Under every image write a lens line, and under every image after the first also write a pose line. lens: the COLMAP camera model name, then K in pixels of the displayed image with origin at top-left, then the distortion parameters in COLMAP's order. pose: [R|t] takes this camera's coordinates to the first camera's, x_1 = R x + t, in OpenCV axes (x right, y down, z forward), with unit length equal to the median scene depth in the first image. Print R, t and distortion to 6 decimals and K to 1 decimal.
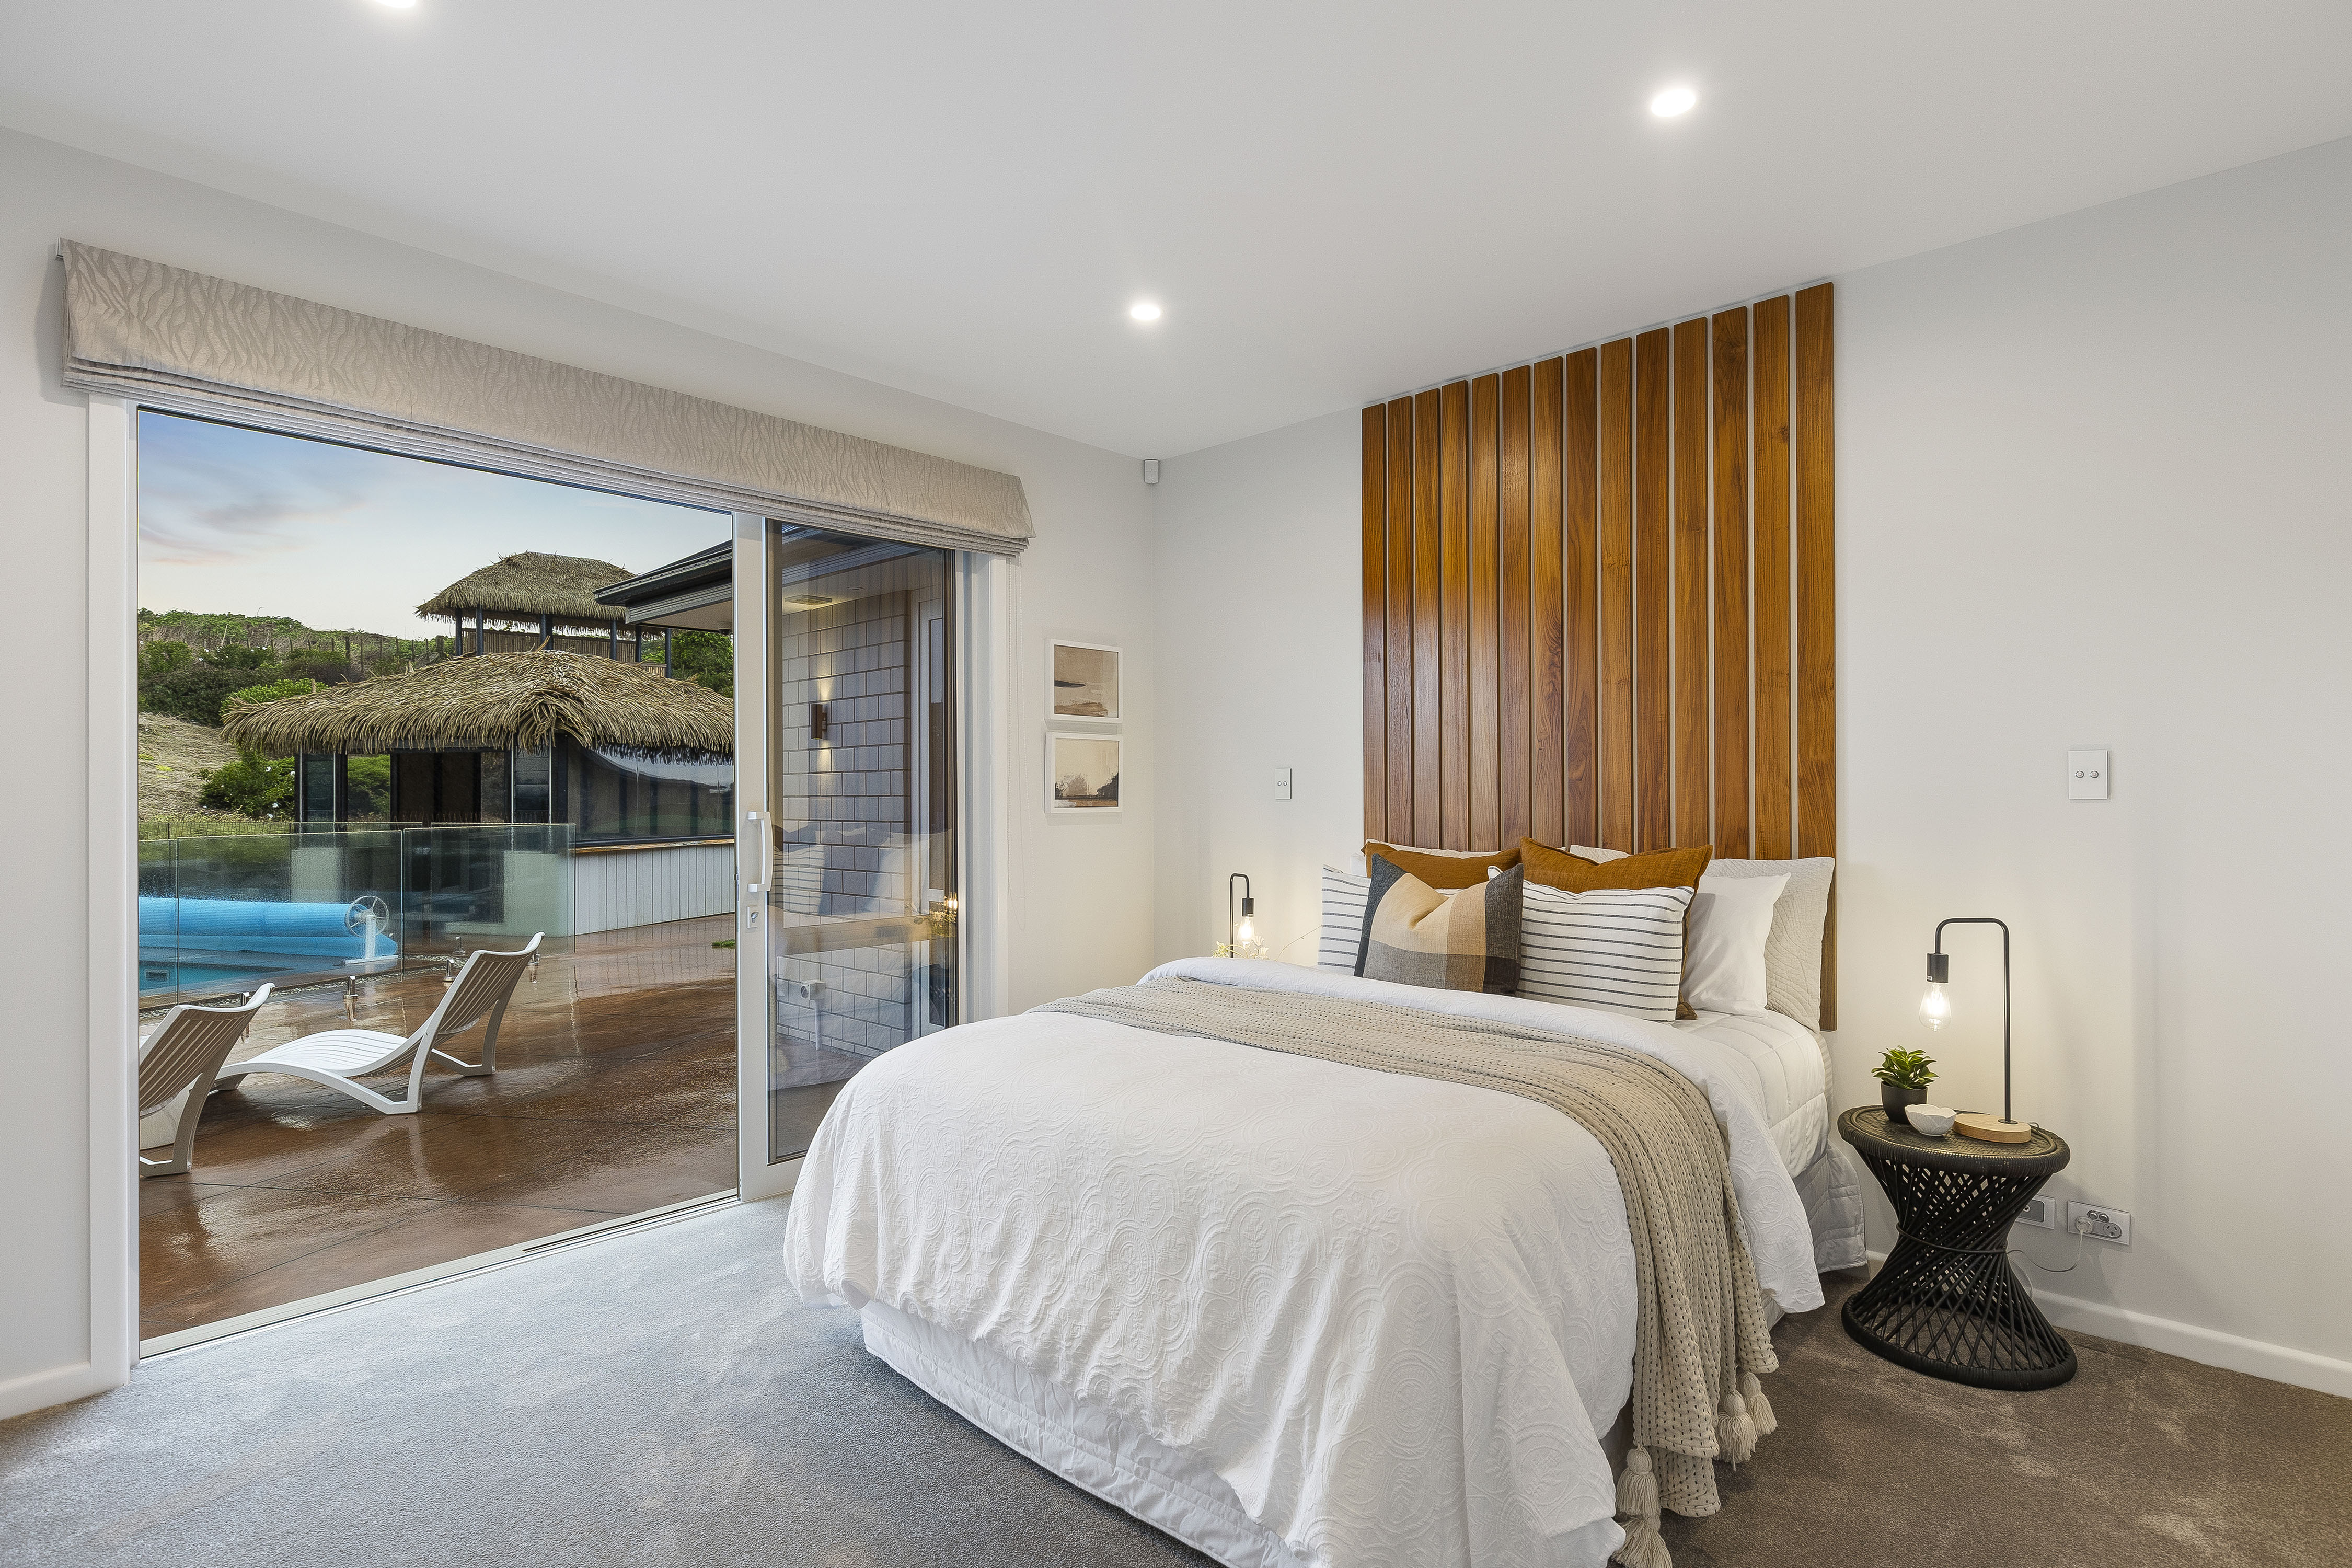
lens RADIAL K [[1152.3, 0, 1176.2], [0, 1152.3, 787.4], [0, 0, 1]] dist [0.001756, -0.000091]
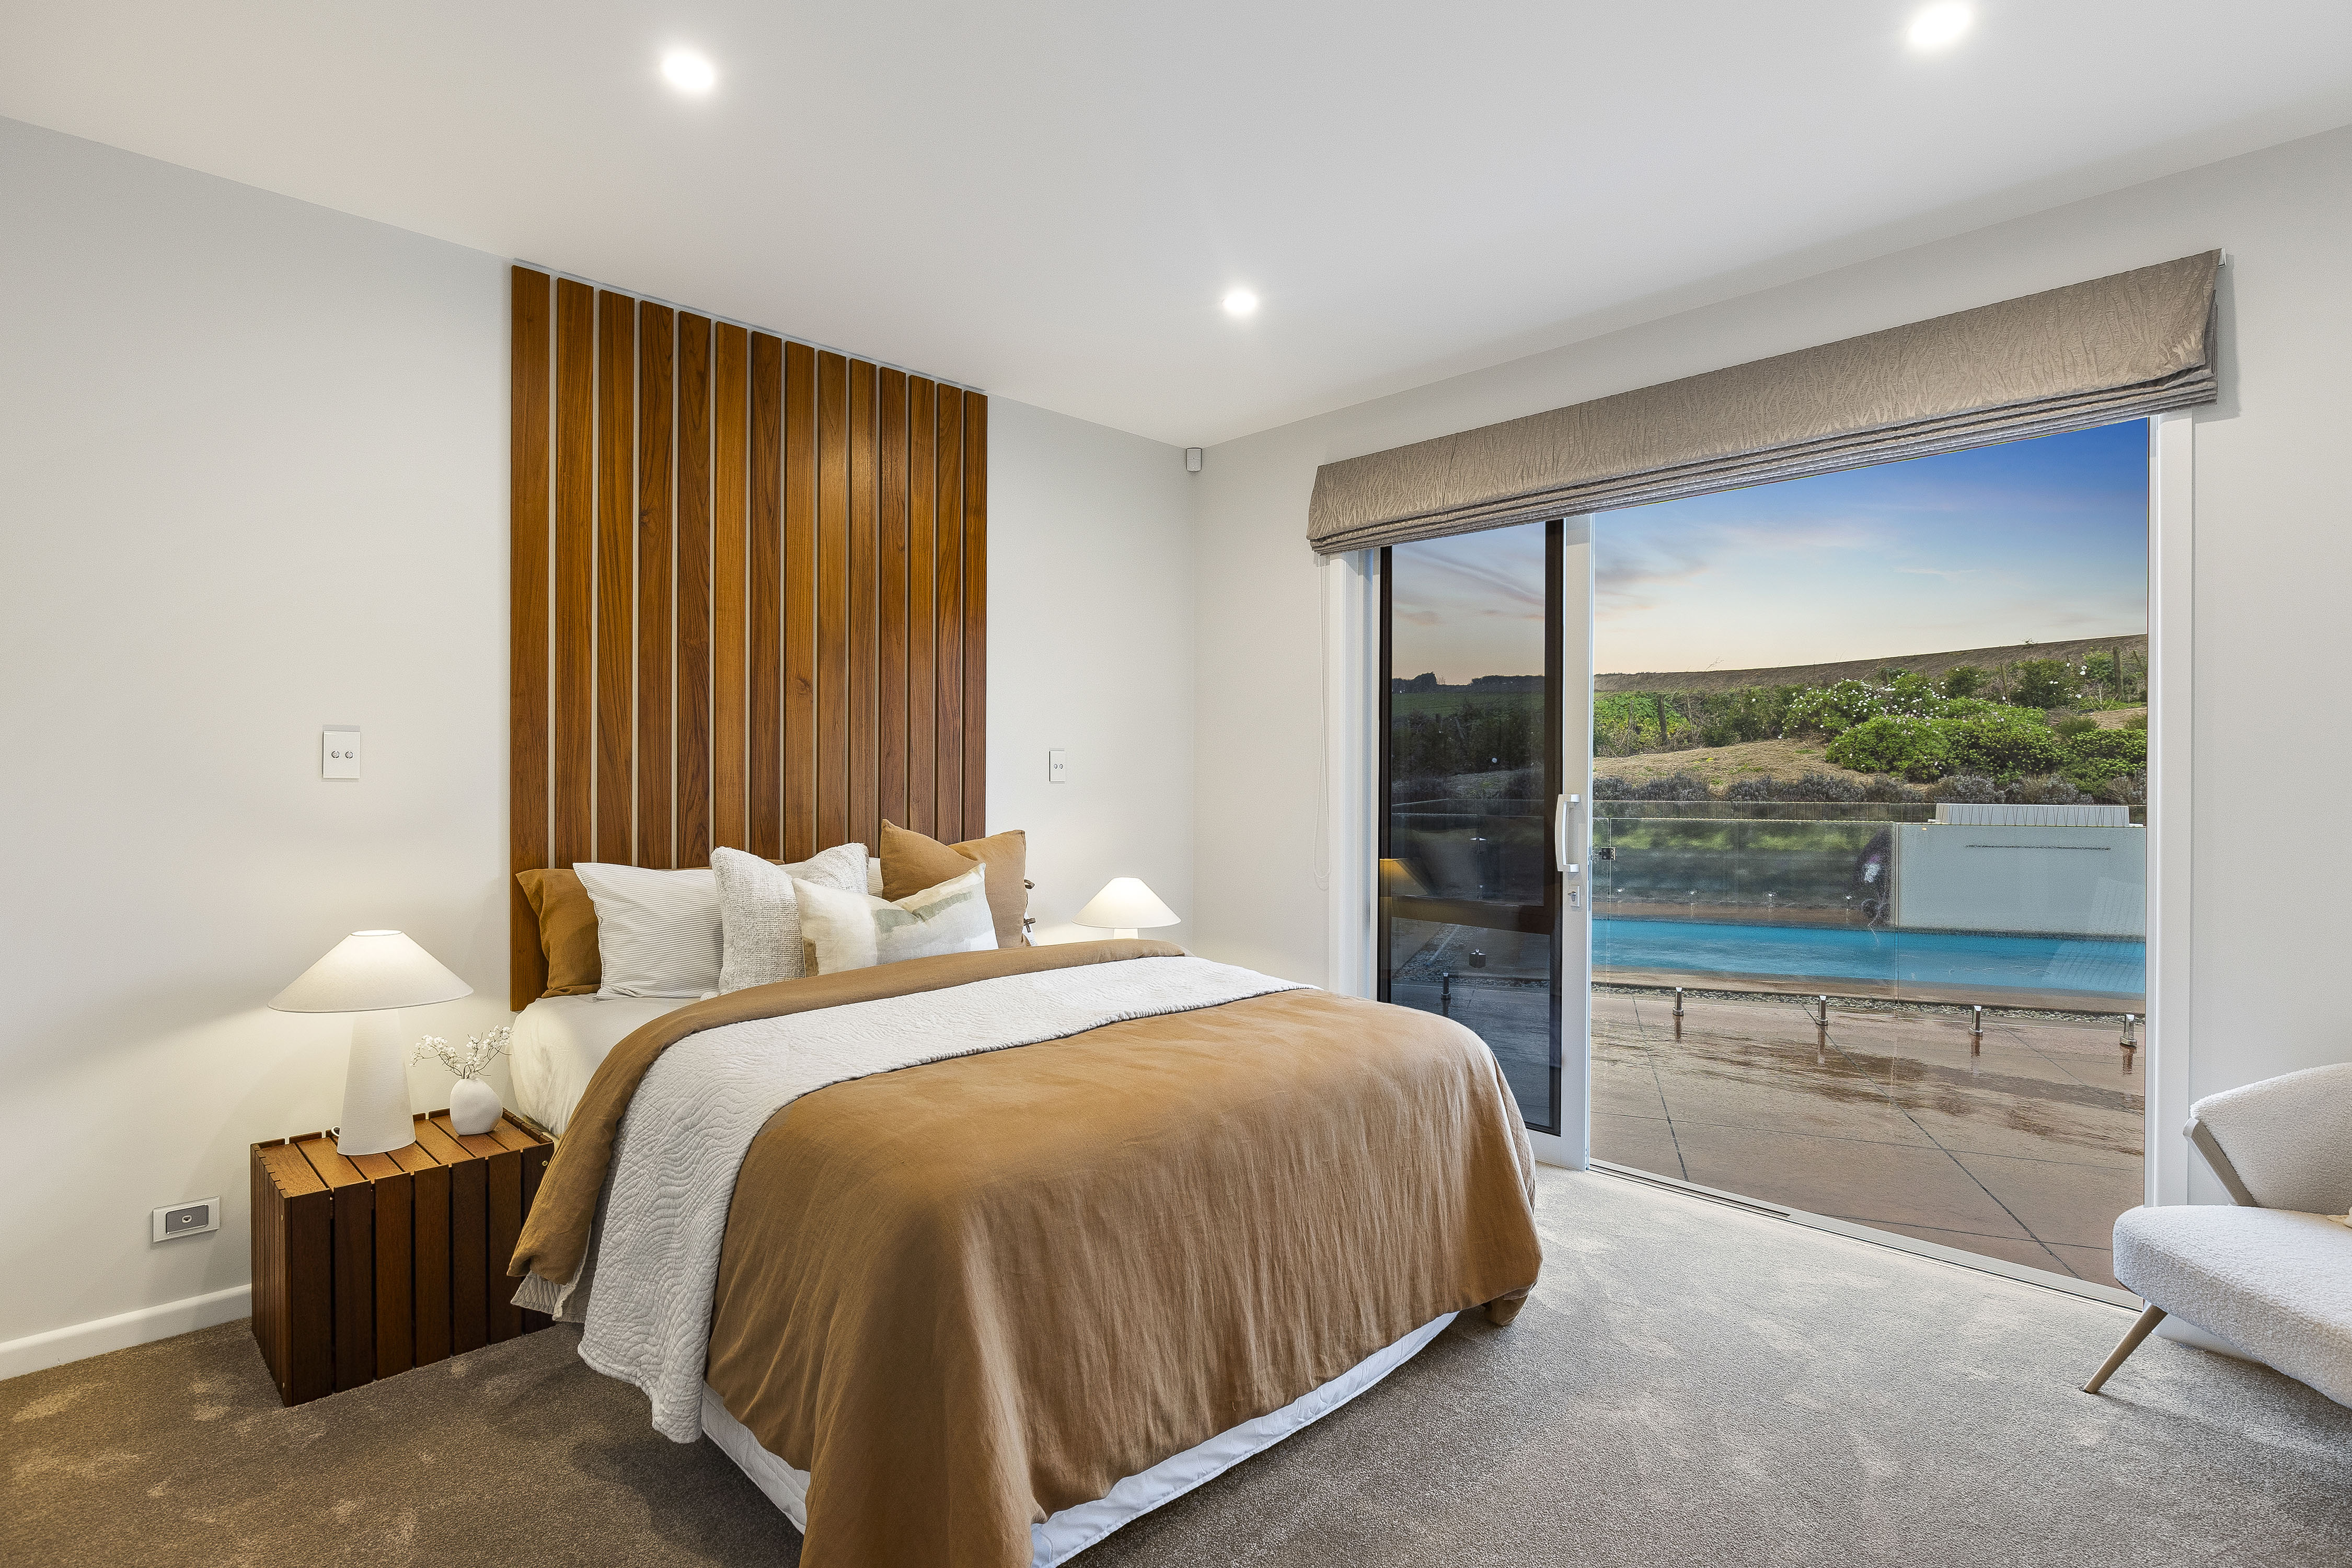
lens RADIAL K [[1152.3, 0, 1163.3], [0, 1152.3, 775.8], [0, 0, 1]] dist [0.001756, -0.000091]
pose [[0.051978, -0.004387, 0.998639, -0.620715], [-0.002558, 0.999986, 0.004526, 0.002546], [-0.998645, -0.002790, 0.051966, 0.577319]]
